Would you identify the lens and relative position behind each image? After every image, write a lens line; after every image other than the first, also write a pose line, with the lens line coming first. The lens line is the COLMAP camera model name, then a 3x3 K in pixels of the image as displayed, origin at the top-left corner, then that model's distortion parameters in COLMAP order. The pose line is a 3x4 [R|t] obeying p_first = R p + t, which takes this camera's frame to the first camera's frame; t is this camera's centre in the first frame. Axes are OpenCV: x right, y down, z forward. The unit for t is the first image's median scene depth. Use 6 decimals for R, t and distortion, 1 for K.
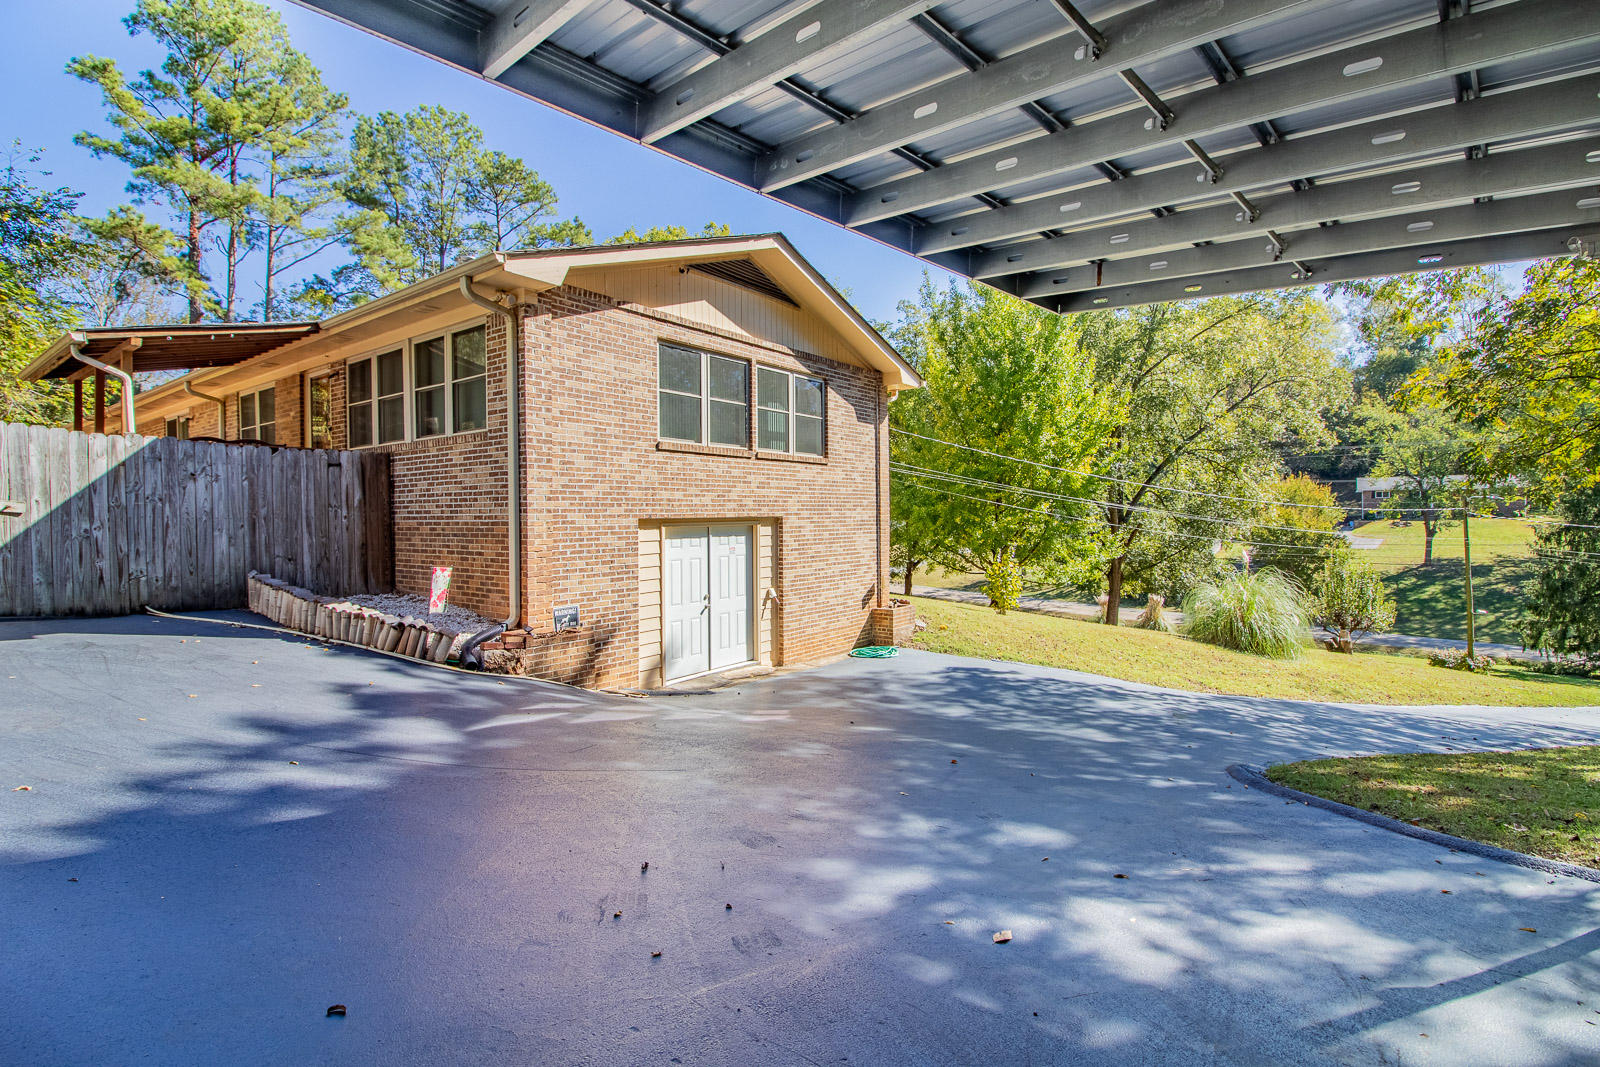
lens RADIAL K [[750.1, 0, 801.5], [0, 750.1, 516.8], [0, 0, 1]] dist [-0.000048, -0.020231]
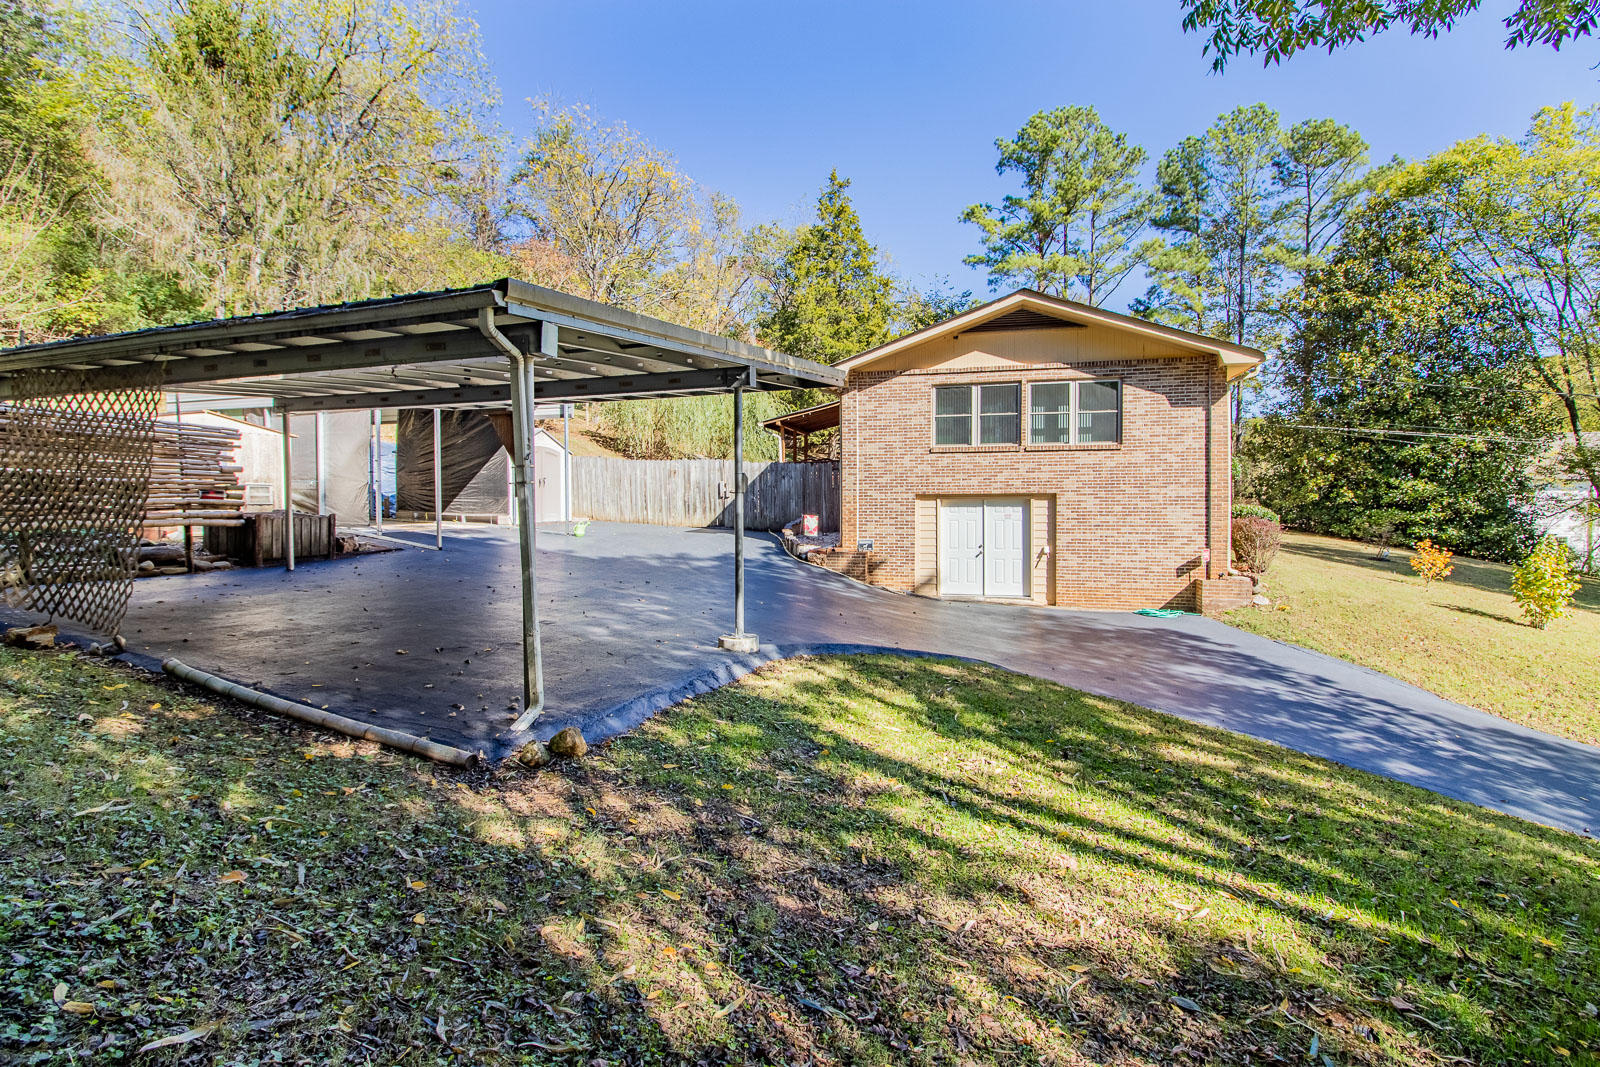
lens RADIAL K [[731.3, 0, 801.6], [0, 731.3, 505.5], [0, 0, 1]] dist [0.000087, -0.000006]
pose [[0.384930, 0.014813, -0.922827, 1.003675], [-0.001926, 0.999882, 0.015247, 0.002891], [0.922944, -0.004091, 0.384913, 0.092556]]
